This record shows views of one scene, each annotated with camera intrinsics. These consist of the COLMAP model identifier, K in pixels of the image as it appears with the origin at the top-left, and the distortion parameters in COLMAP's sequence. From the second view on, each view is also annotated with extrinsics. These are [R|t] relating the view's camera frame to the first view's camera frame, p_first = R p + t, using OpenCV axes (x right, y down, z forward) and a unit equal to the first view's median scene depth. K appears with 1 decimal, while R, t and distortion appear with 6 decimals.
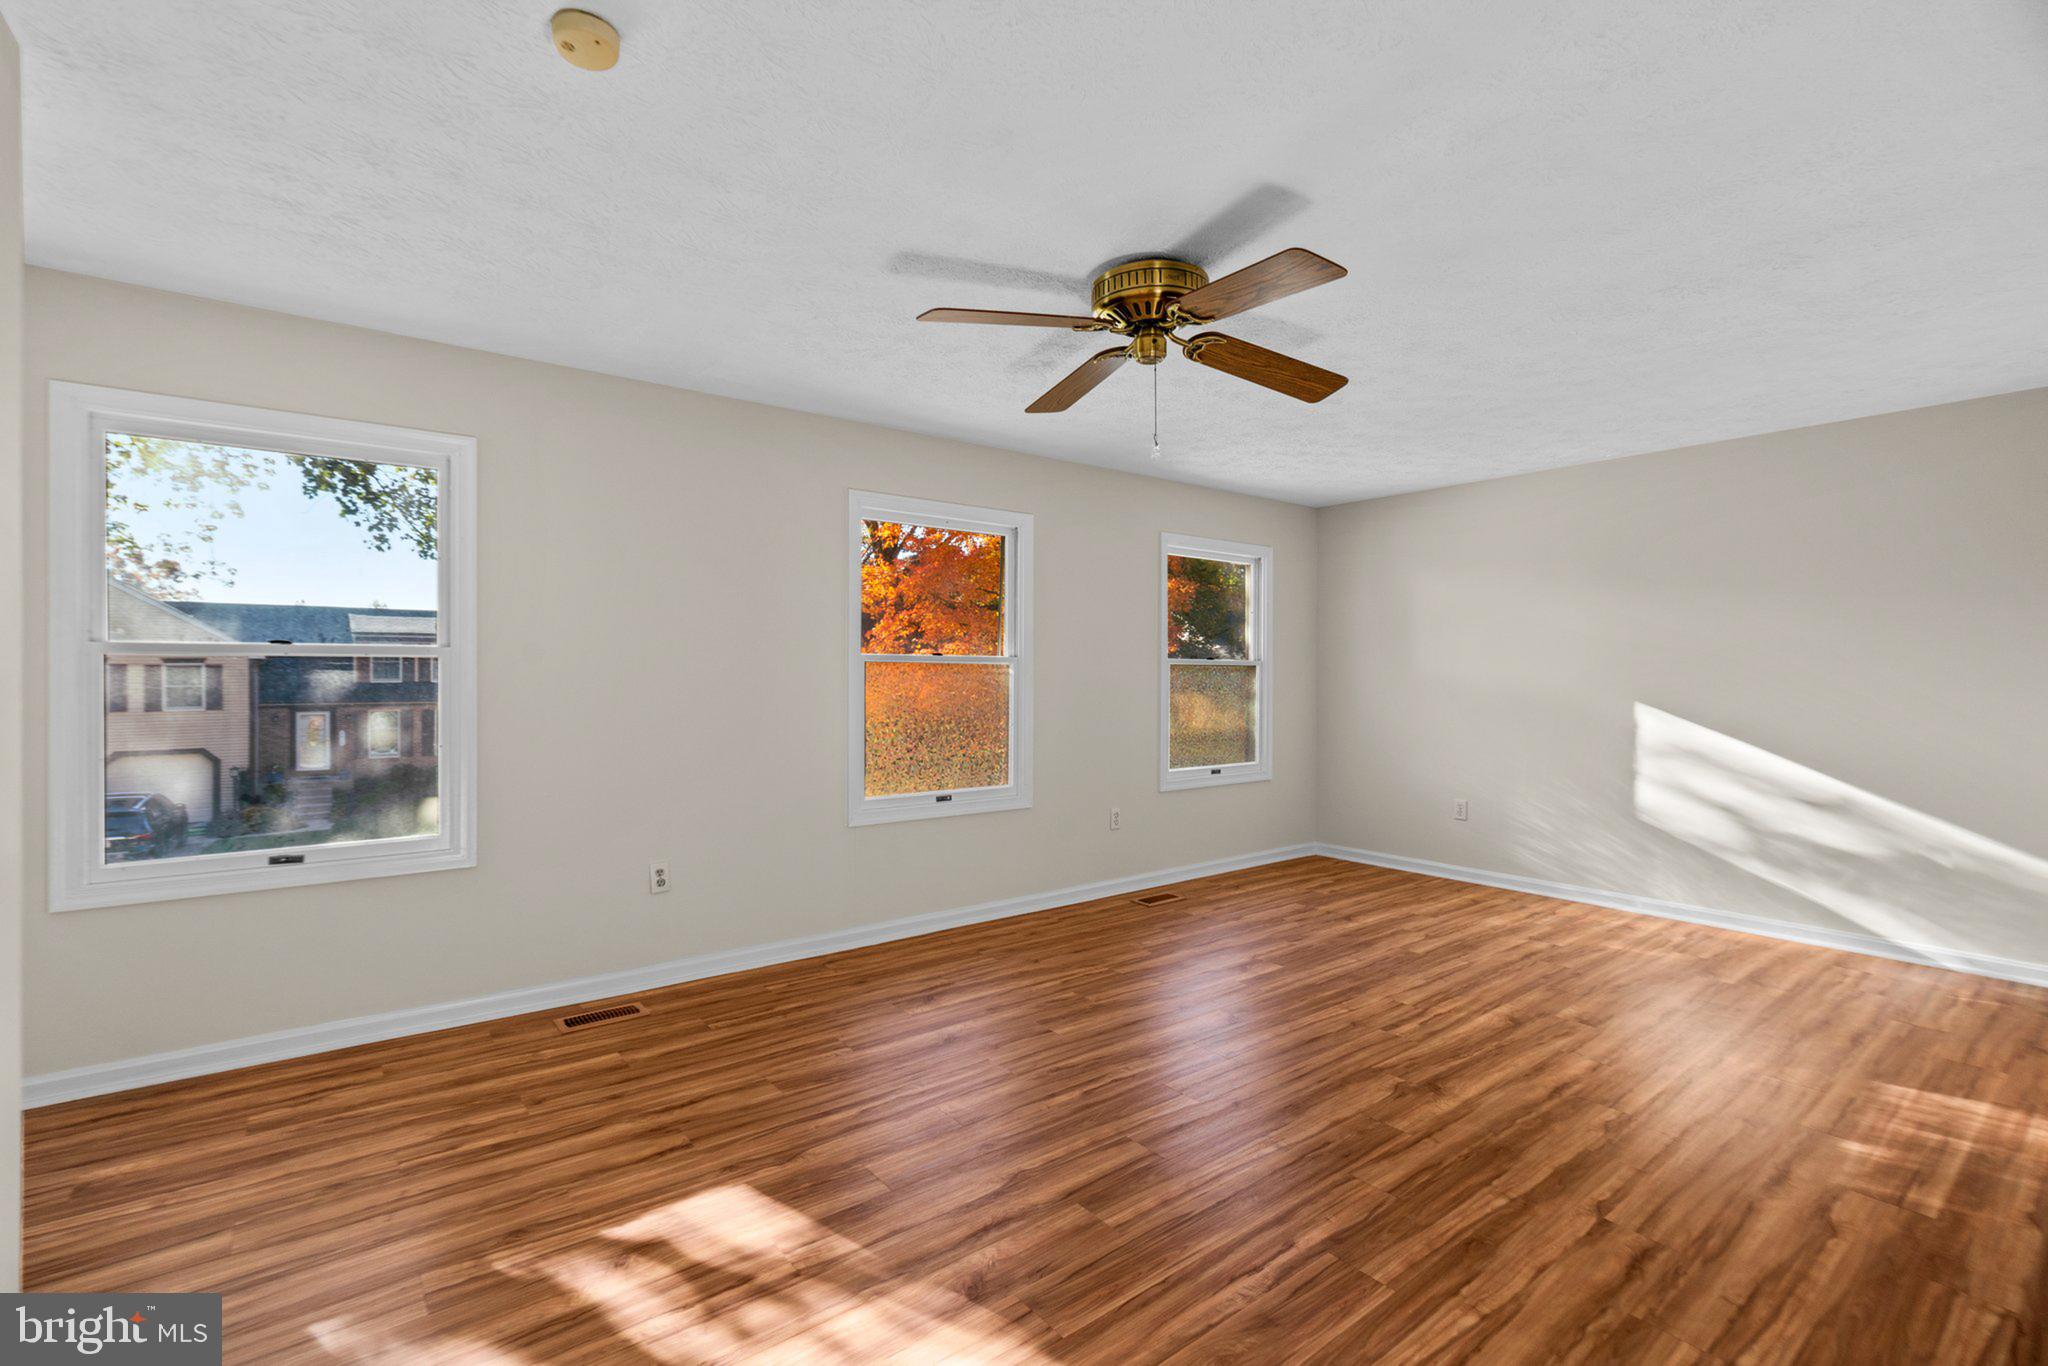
lens RADIAL K [[897.7, 0, 990.3], [0, 897.7, 678.5], [0, 0, 1]] dist [-0.000966, 0.000936]
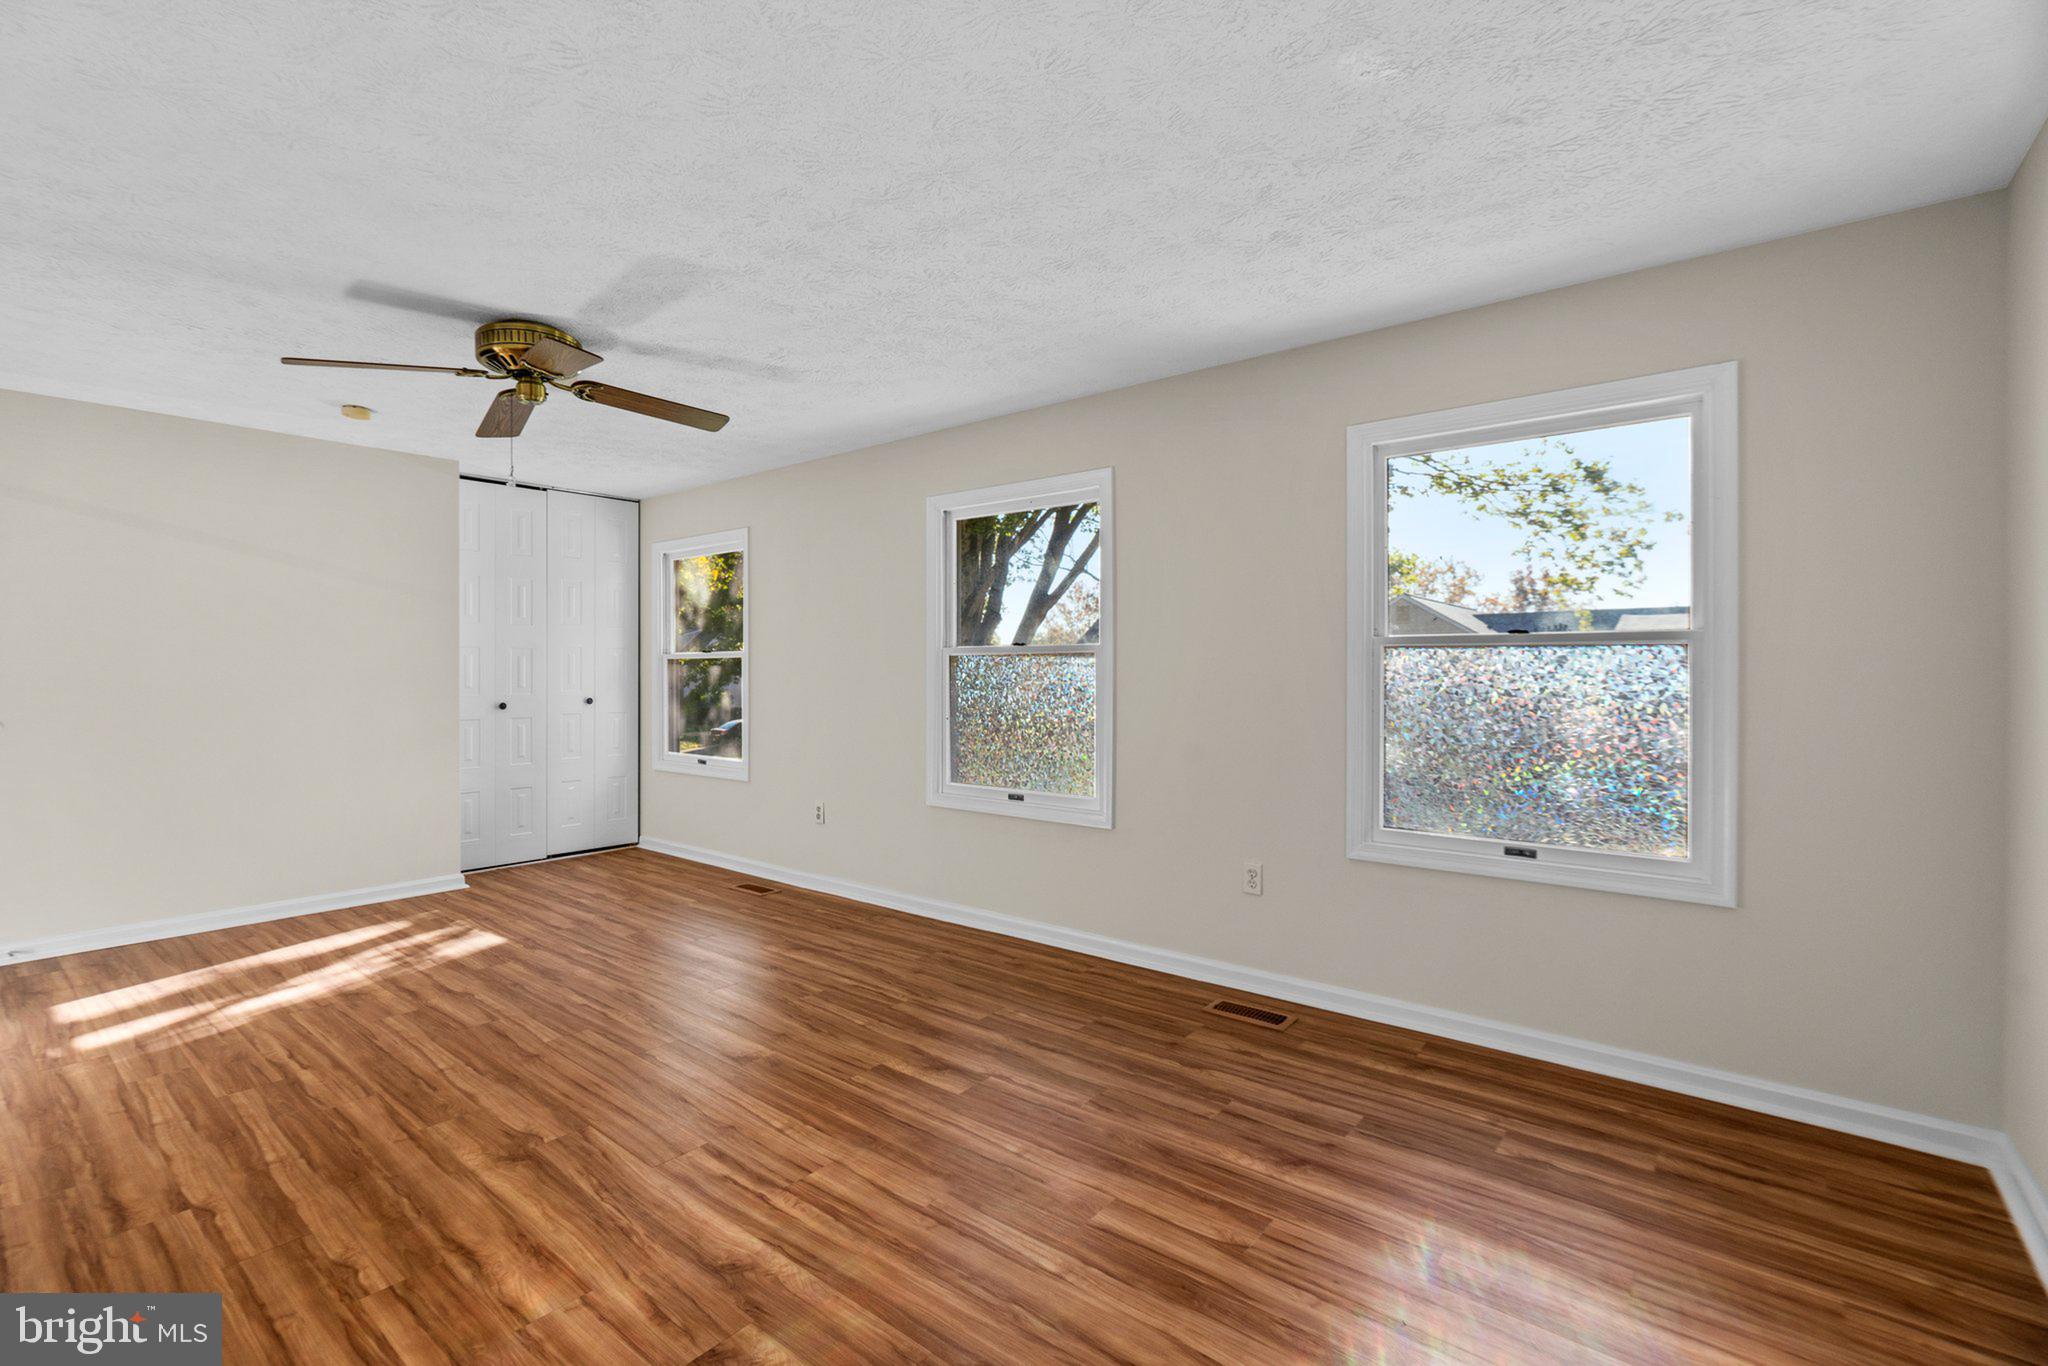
lens RADIAL K [[897.7, 0, 990.3], [0, 897.7, 678.5], [0, 0, 1]] dist [-0.000966, 0.000936]
pose [[0.234229, 0.000698, -0.972181, 1.340999], [-0.004185, 0.999991, -0.000290, 0.015193], [0.972172, 0.004136, 0.234230, 1.179374]]
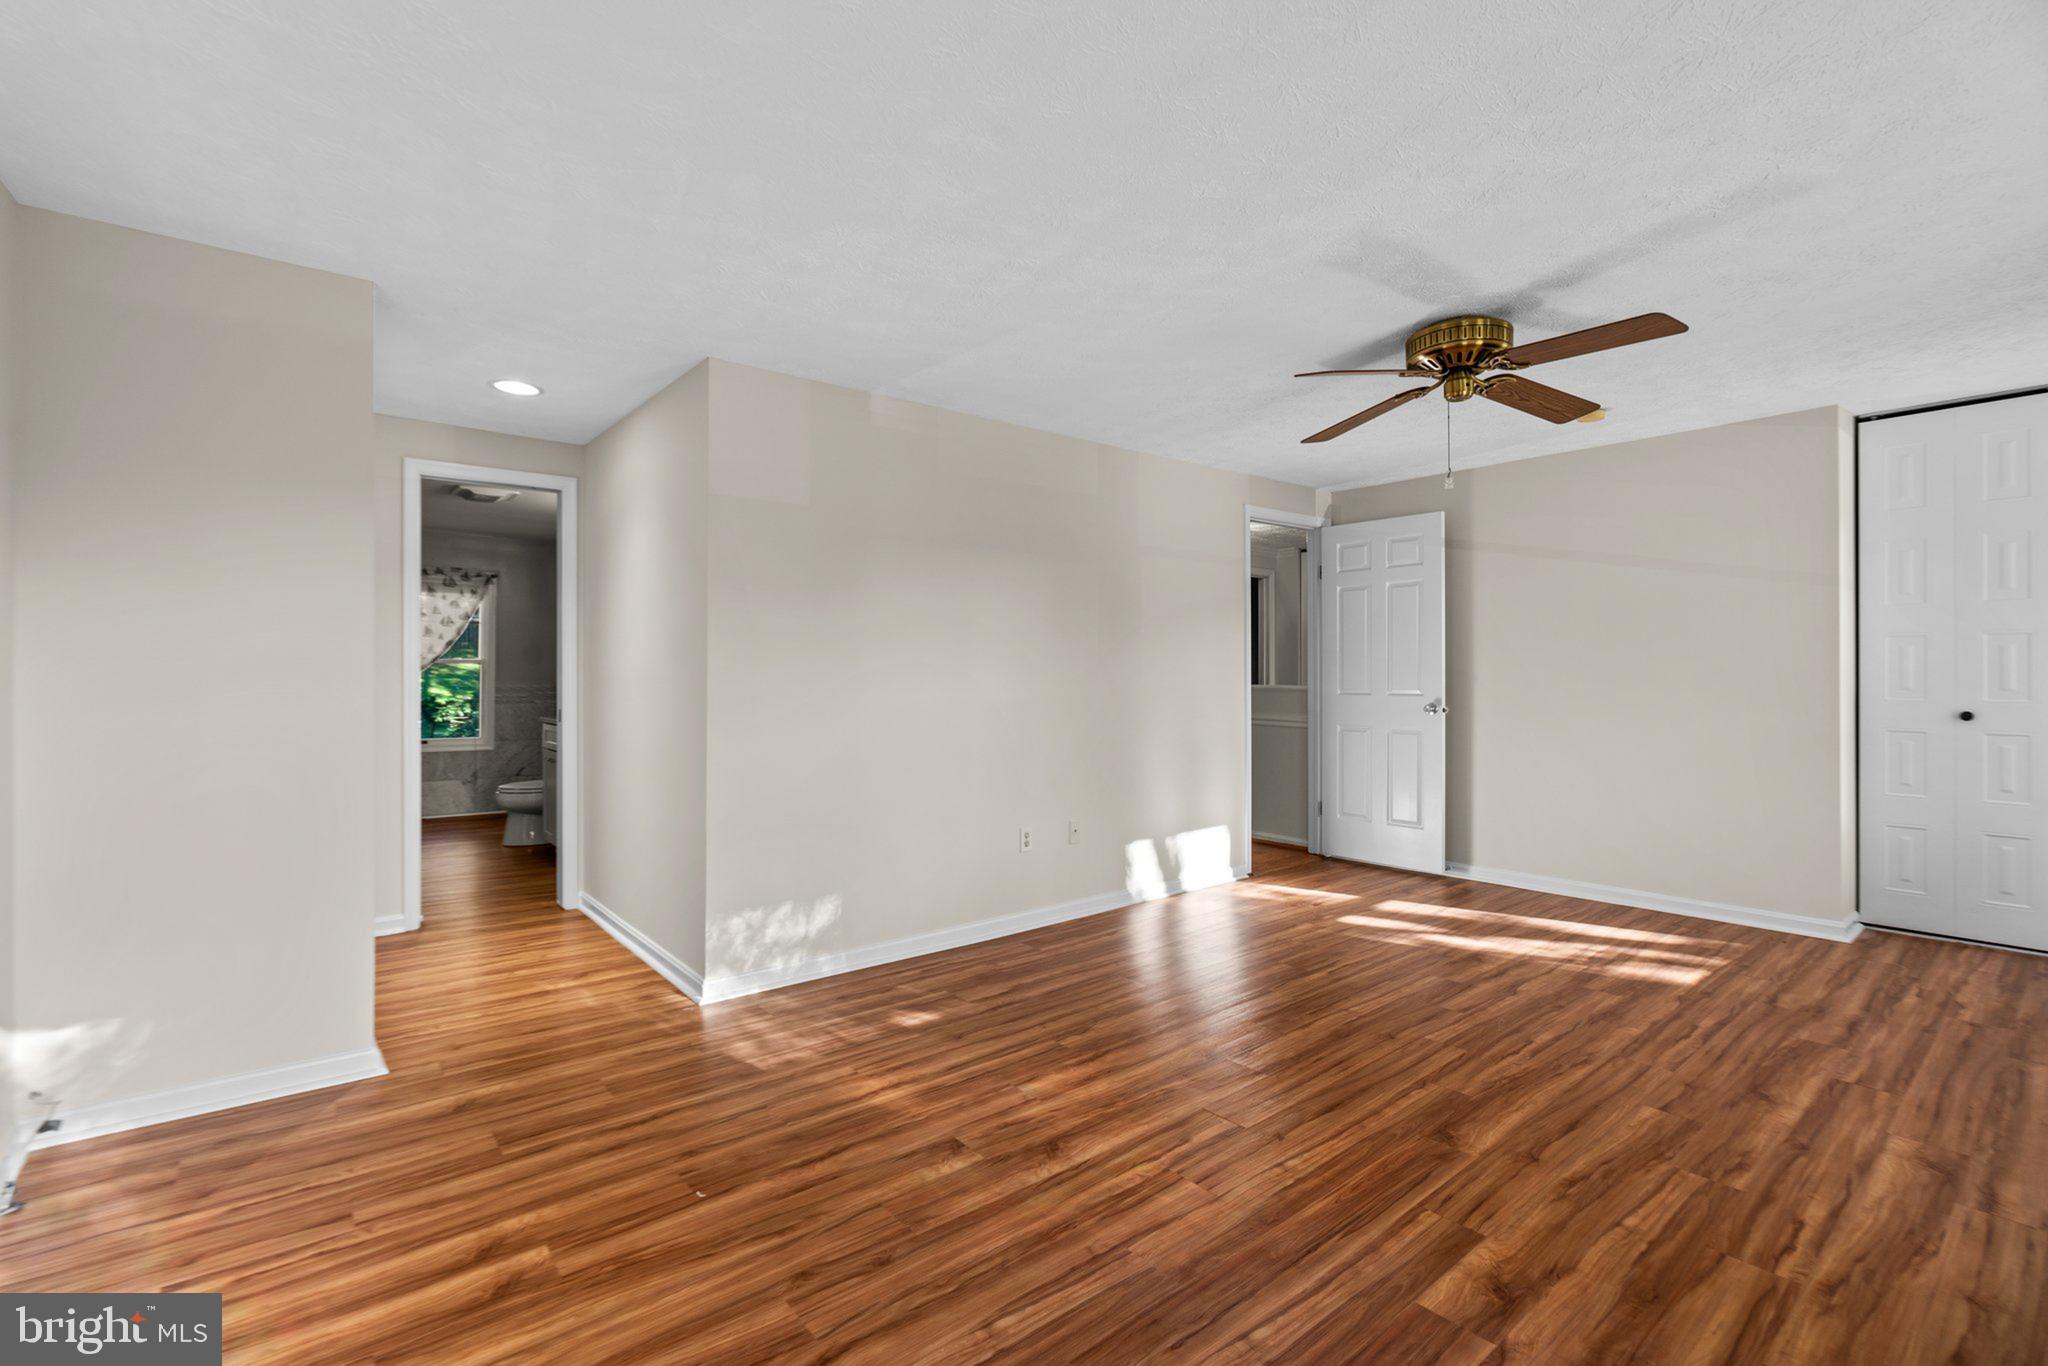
lens RADIAL K [[922.9, 0, 996.6], [0, 922.9, 672.0], [0, 0, 1]] dist [-0.002341, -0.000981]
pose [[-0.999146, -0.002475, -0.041238, 0.756837], [-0.002616, 0.999991, 0.003365, 0.009774], [0.041229, 0.003470, -0.999144, 1.972219]]
